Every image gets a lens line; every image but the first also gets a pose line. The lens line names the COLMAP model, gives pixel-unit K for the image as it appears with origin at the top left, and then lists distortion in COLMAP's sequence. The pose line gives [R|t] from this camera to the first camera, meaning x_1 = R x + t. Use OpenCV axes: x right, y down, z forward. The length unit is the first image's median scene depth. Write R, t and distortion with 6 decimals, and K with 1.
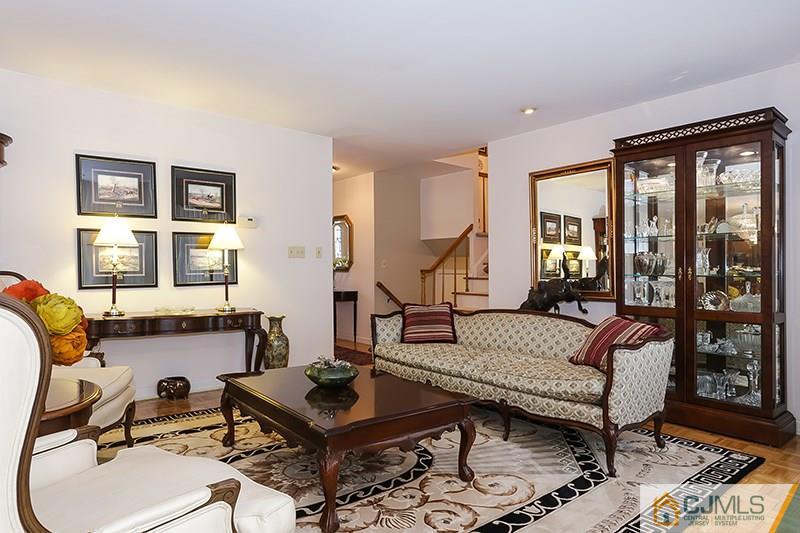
lens RADIAL K [[513.2, 0, 398.2], [0, 513.2, 269.8], [0, 0, 1]] dist [0.007247, 0.001056]
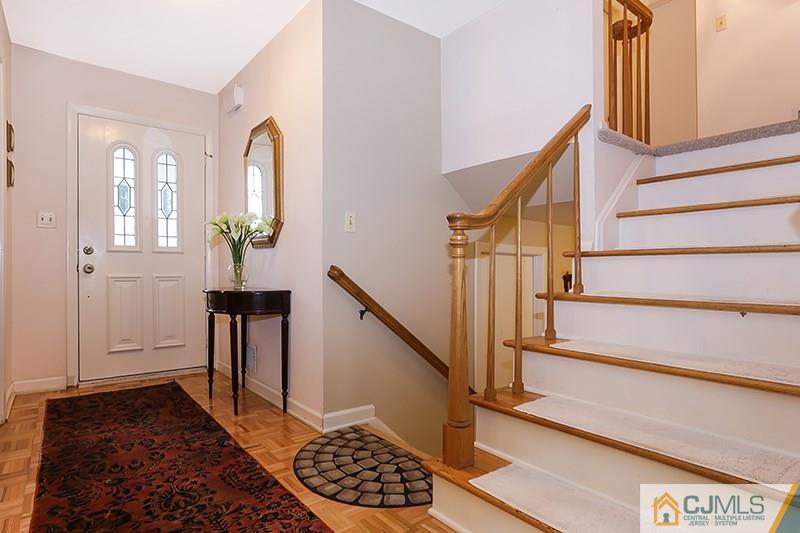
lens RADIAL K [[448.9, 0, 401.4], [0, 448.9, 269.8], [0, 0, 1]] dist [0.002701, 0.001011]
pose [[0.999792, 0.000807, -0.020369, 0.017892], [-0.001024, 0.999942, -0.010675, 0.028277], [0.020360, 0.010694, 0.999736, 0.639569]]
